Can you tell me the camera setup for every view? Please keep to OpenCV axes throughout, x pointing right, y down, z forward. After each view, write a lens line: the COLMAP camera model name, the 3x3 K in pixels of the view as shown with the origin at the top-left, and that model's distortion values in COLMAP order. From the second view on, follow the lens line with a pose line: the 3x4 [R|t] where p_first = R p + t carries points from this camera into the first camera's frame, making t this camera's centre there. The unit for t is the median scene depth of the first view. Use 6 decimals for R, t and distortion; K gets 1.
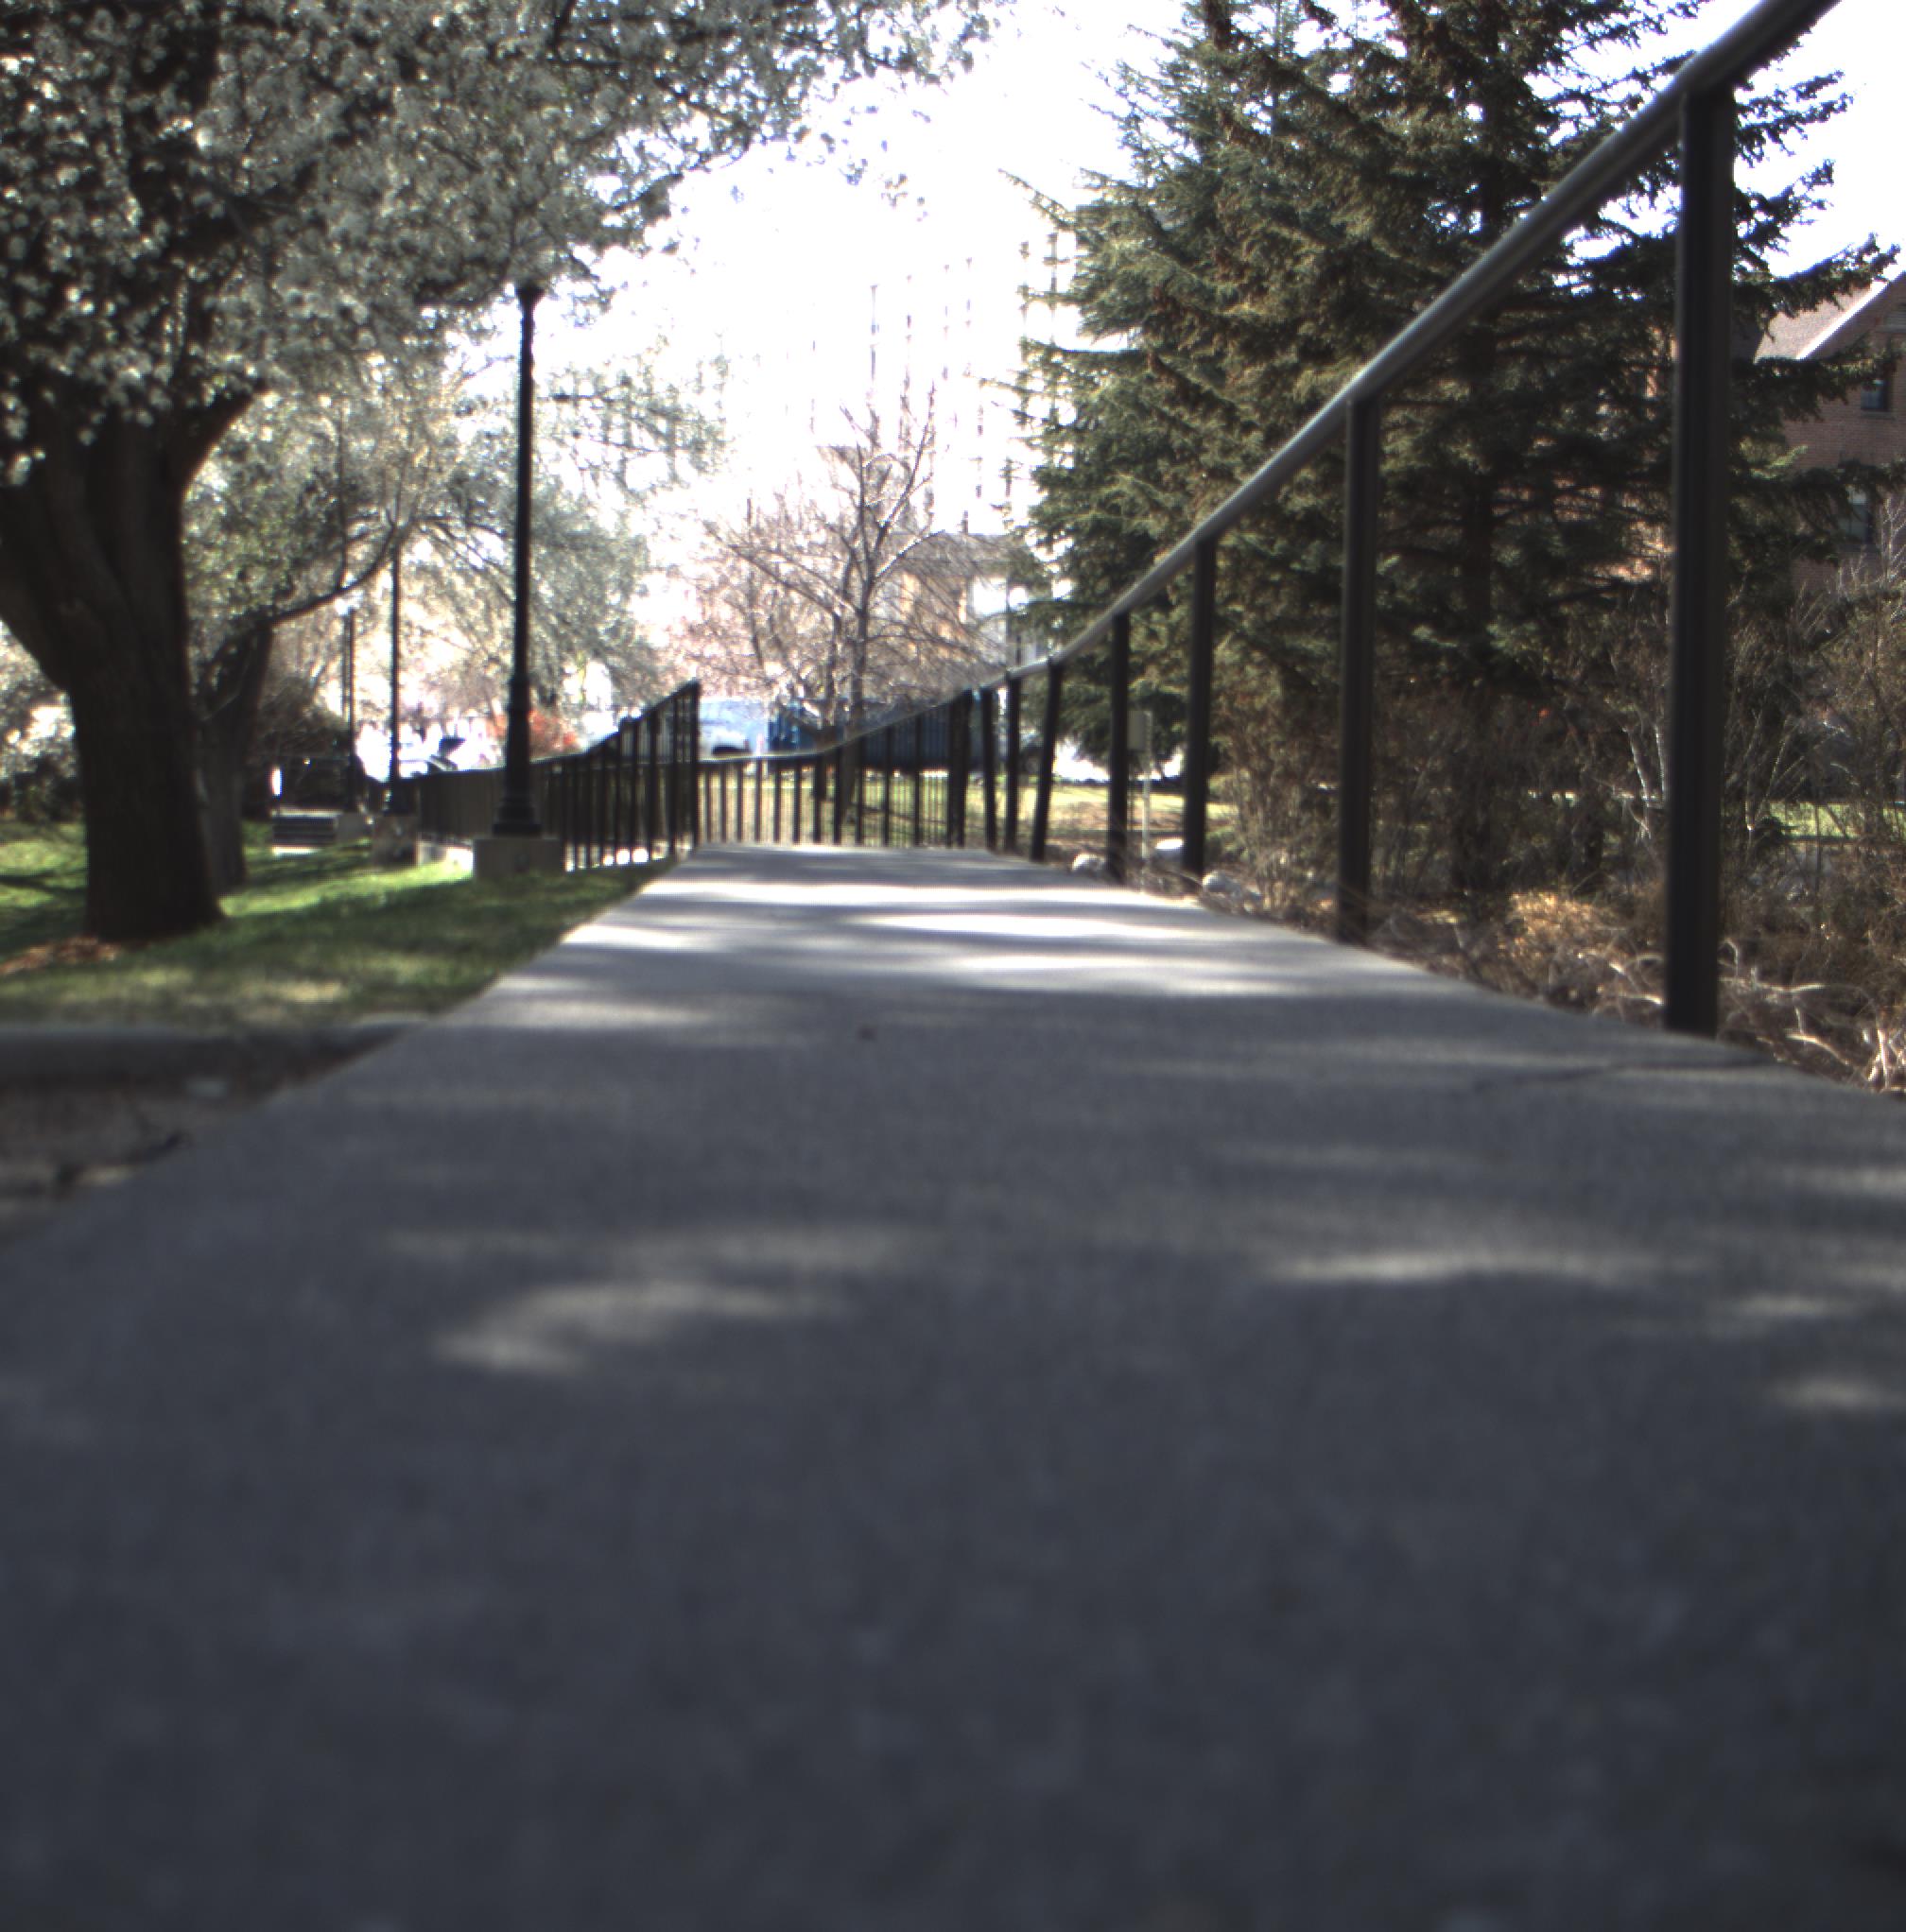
lens RADIAL K [[4404.0, 0, 742.1], [0, 4404.0, 898.8], [0, 0, 1]] dist [-0.163822, 1.039404]
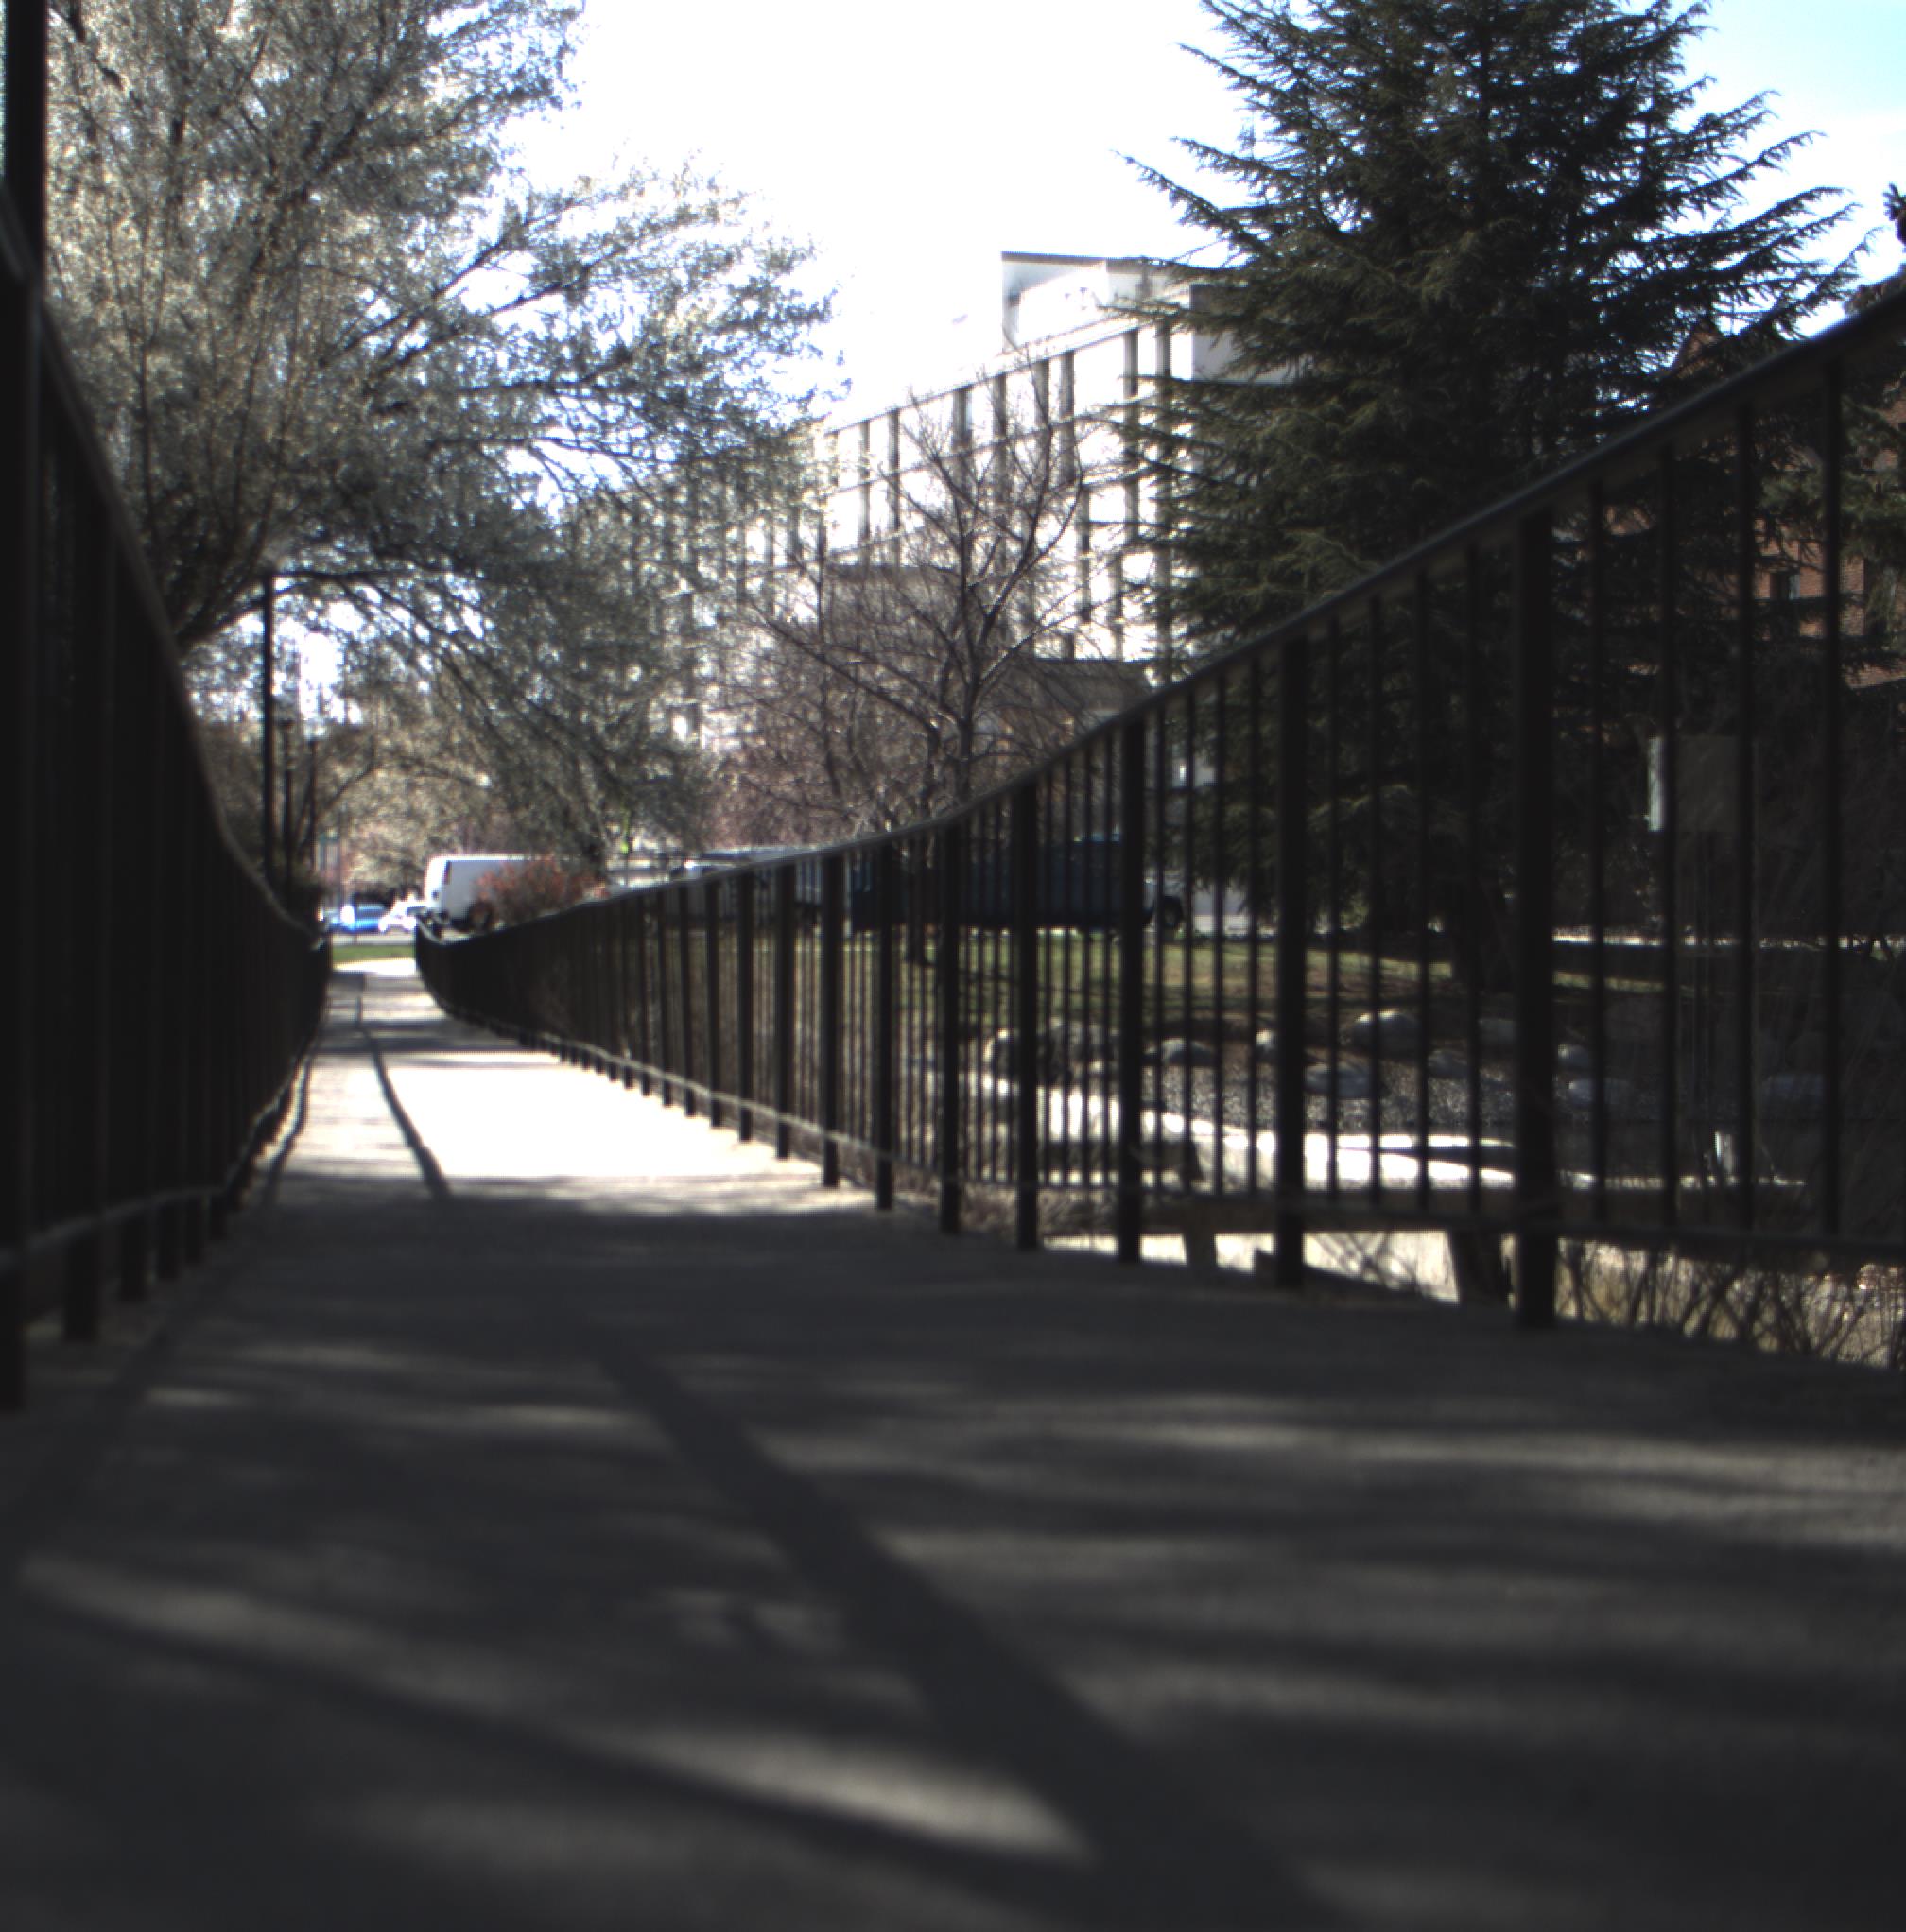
lens RADIAL K [[4404.0, 0, 742.1], [0, 4404.0, 898.8], [0, 0, 1]] dist [-0.163822, 1.039404]
pose [[0.999682, -0.015417, -0.019942, 0.002878], [0.014654, 0.999176, -0.037861, -0.005333], [0.020509, 0.037556, 0.999084, 0.228566]]
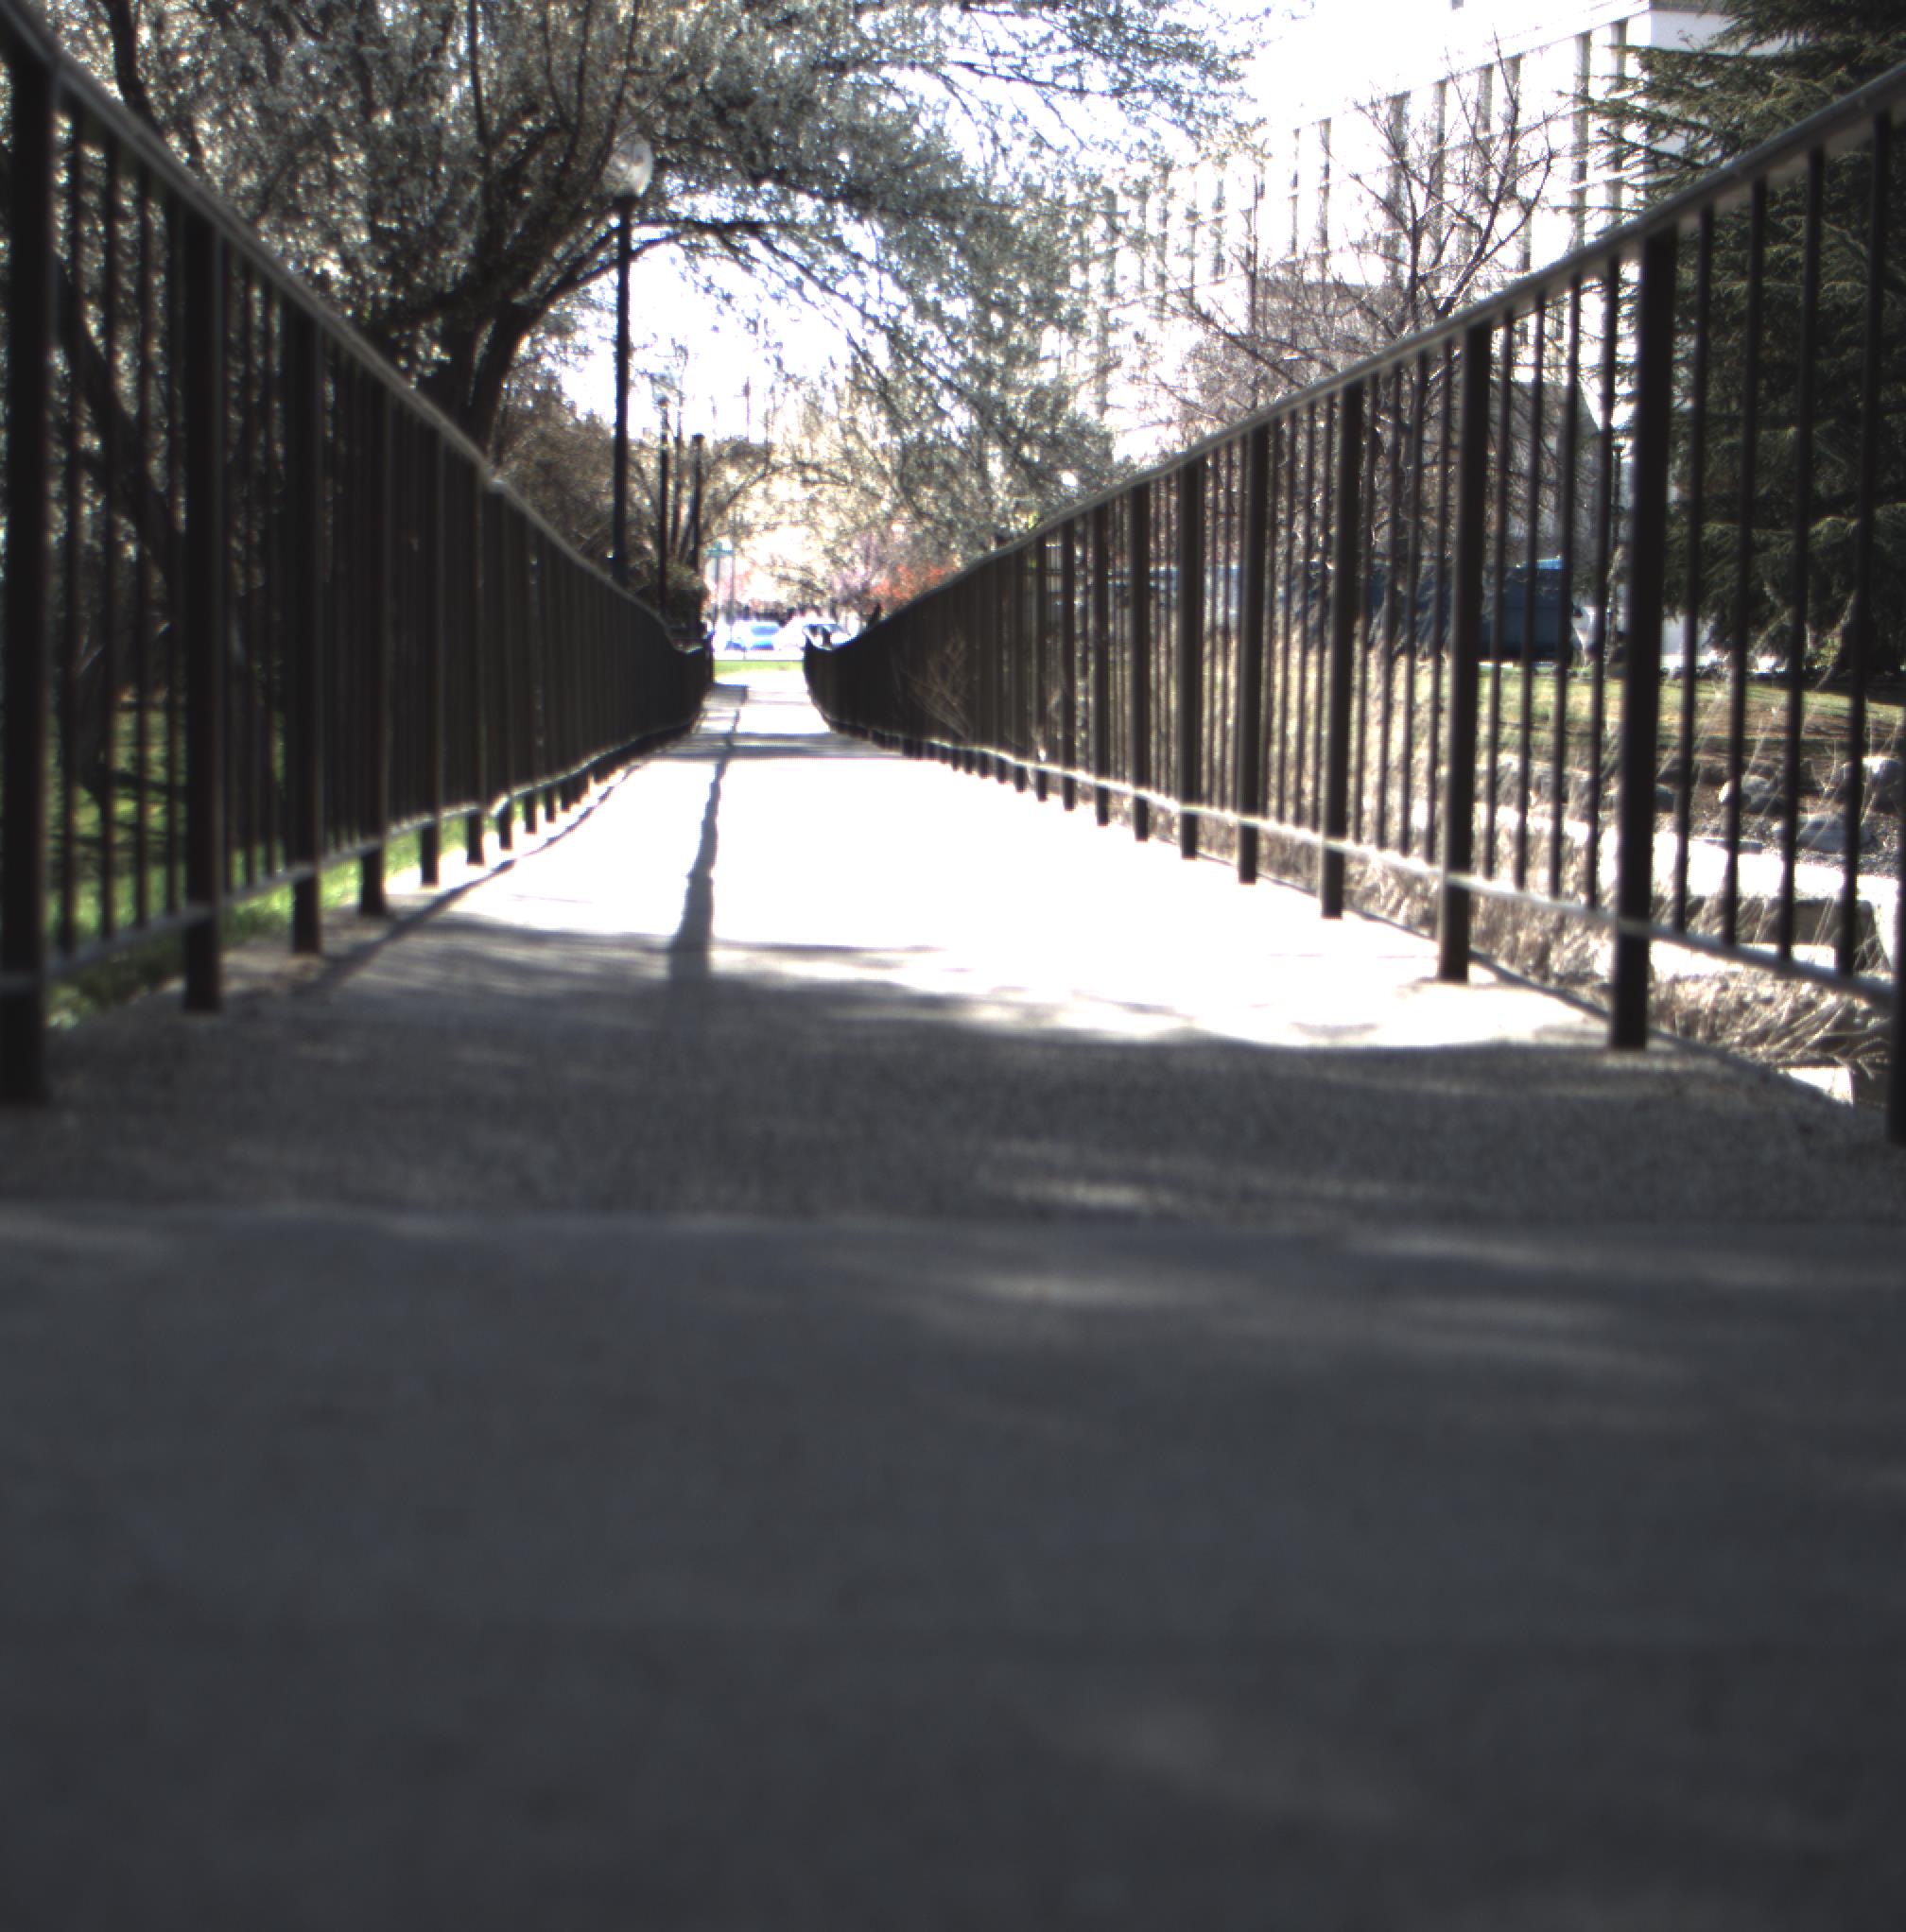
lens RADIAL K [[4404.0, 0, 742.1], [0, 4404.0, 898.8], [0, 0, 1]] dist [-0.163822, 1.039404]
pose [[0.993741, 0.015155, -0.110680, -0.000611], [-0.012676, 0.999654, 0.023068, -0.004323], [0.110991, -0.021521, 0.993588, 0.292622]]
